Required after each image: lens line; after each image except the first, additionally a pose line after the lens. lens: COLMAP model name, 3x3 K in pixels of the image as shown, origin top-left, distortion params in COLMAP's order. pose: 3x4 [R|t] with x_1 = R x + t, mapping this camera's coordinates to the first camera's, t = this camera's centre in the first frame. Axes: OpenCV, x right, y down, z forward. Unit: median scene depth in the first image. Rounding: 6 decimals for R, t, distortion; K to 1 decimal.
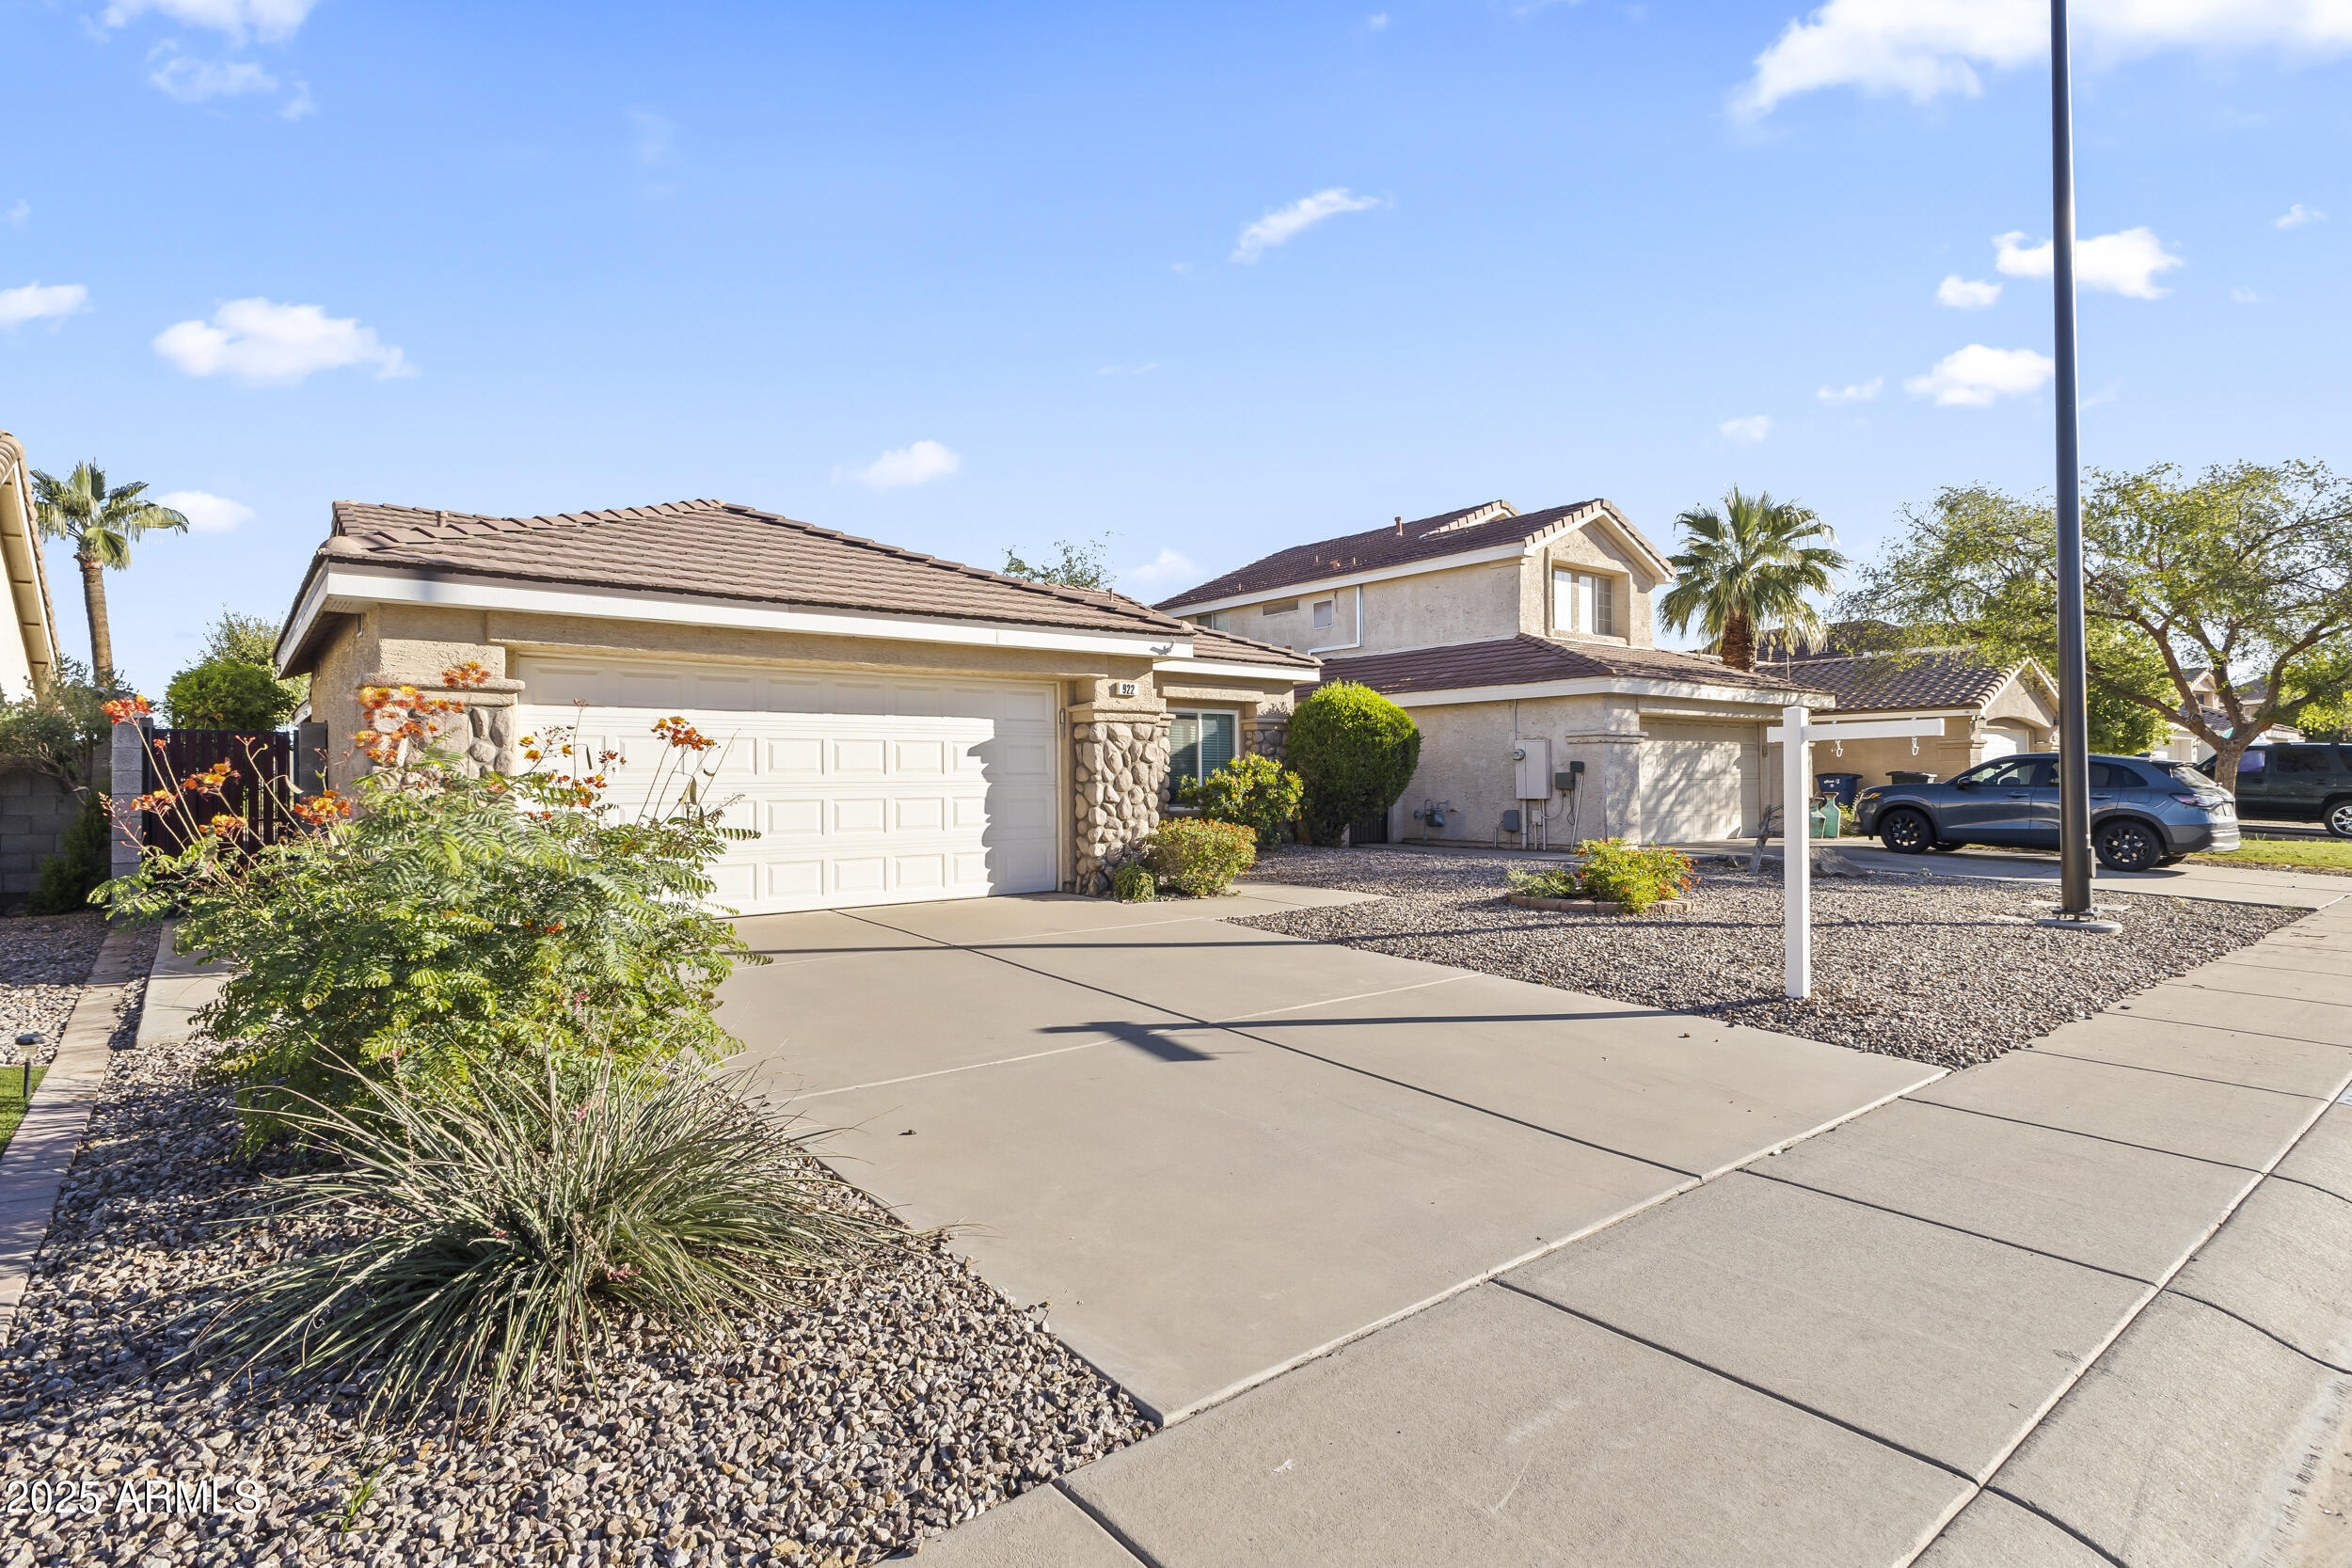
lens RADIAL K [[1158.5, 0, 1169.5], [0, 1158.5, 777.6], [0, 0, 1]] dist [0.002801, 0.000381]
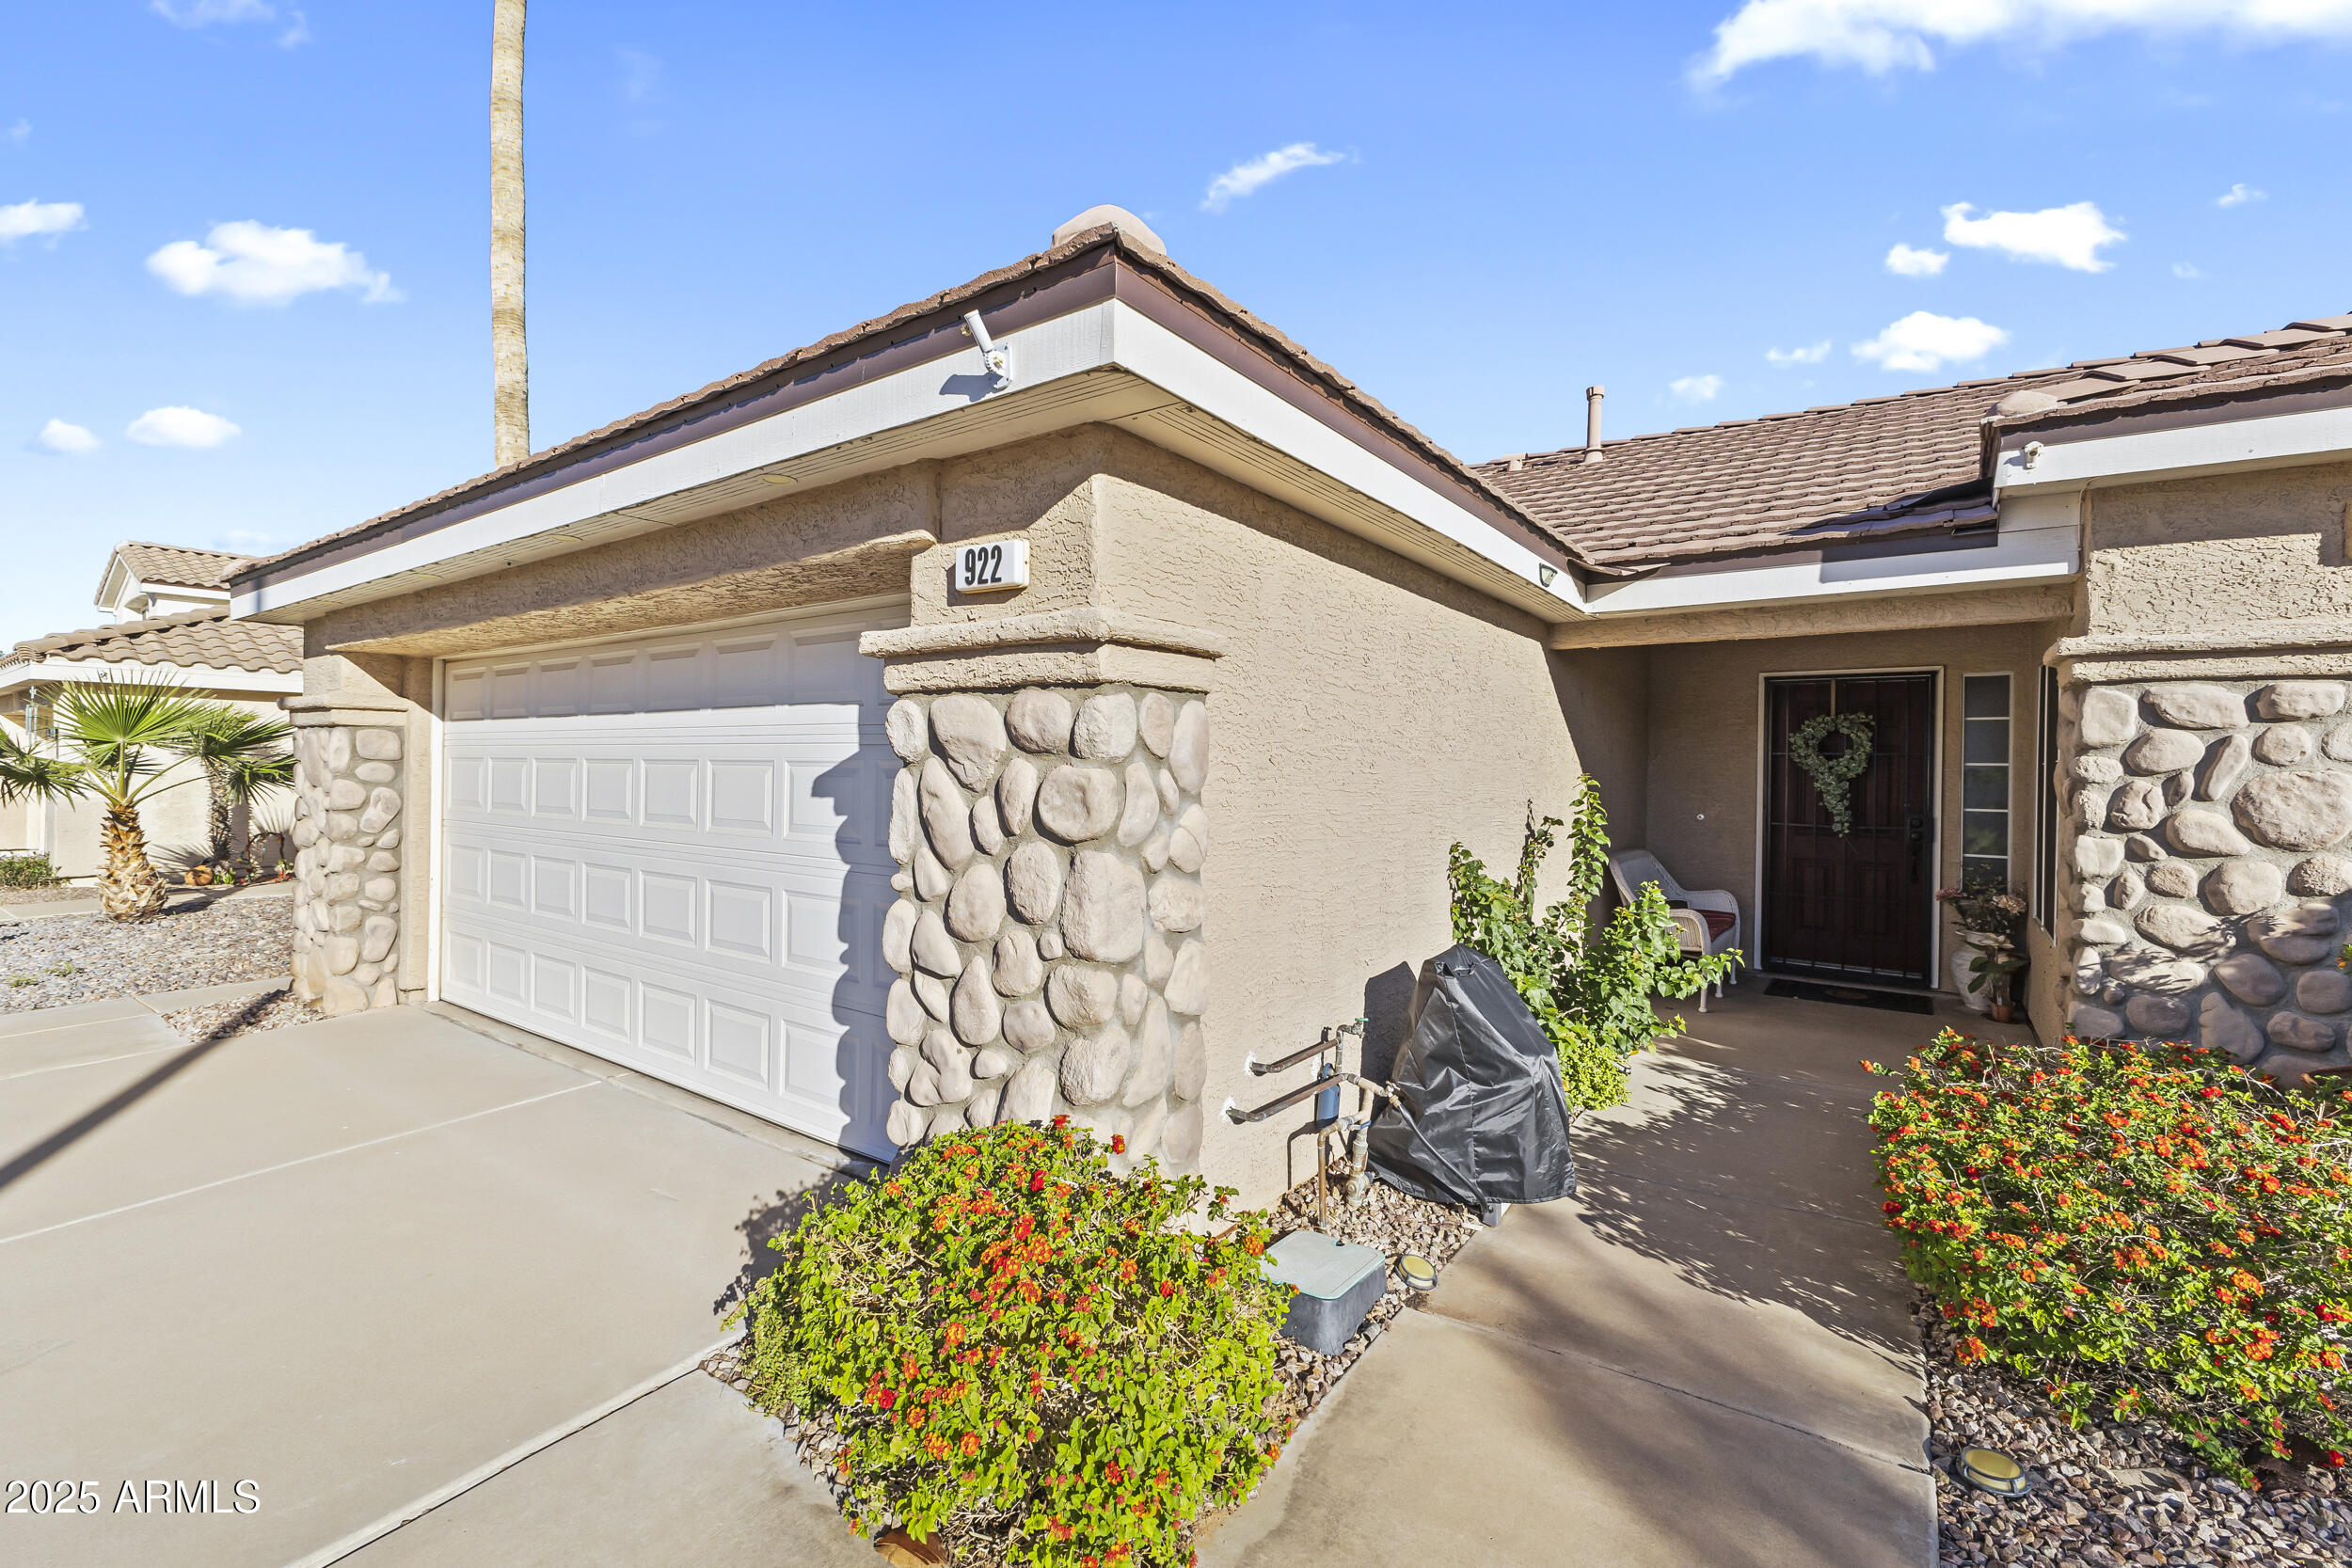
lens RADIAL K [[1006.3, 0, 1178.8], [0, 1006.3, 770.5], [0, 0, 1]] dist [0.009568, -0.002684]
pose [[0.258712, 0.016399, -0.965815, 0.201331], [-0.012301, 0.999831, 0.013682, -0.032498], [0.965876, 0.008341, 0.258870, 0.974945]]
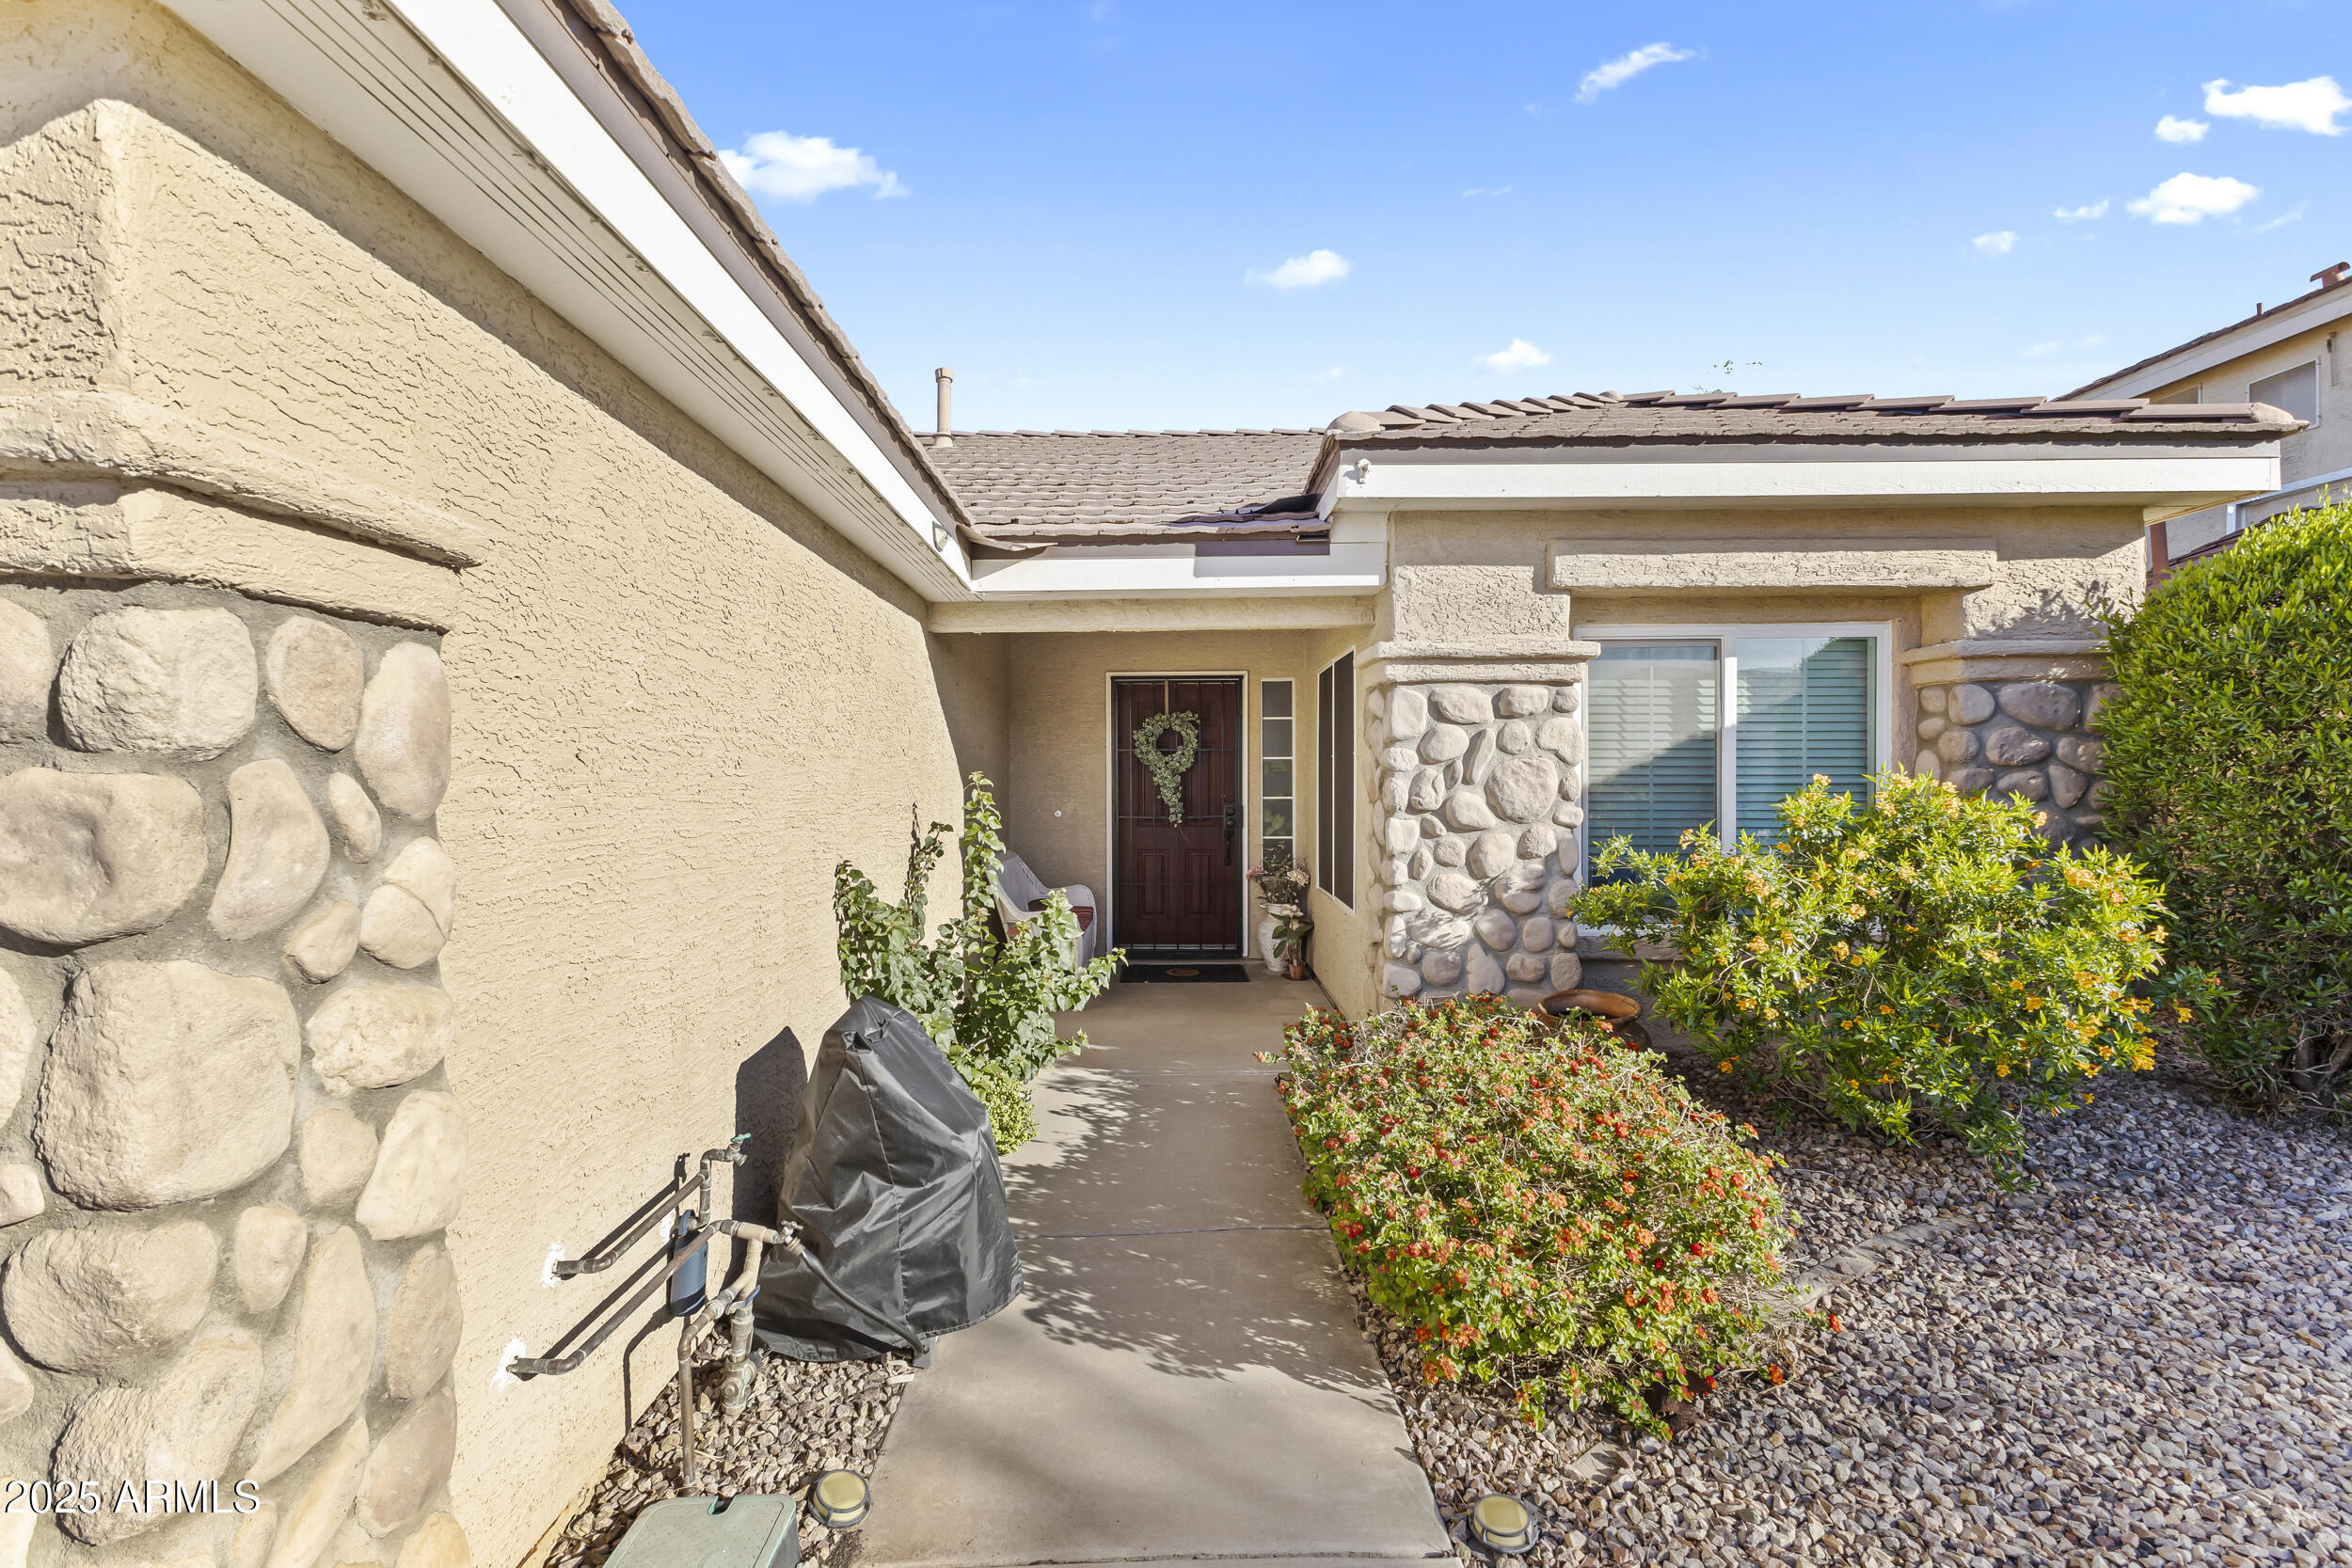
lens RADIAL K [[1006.3, 0, 1138.2], [0, 1006.3, 785.1], [0, 0, 1]] dist [0.009568, -0.002684]
pose [[0.764877, 0.013317, -0.644039, 0.122472], [0.001077, 0.999758, 0.021951, -0.030679], [0.644176, -0.017483, 0.764678, 1.001614]]
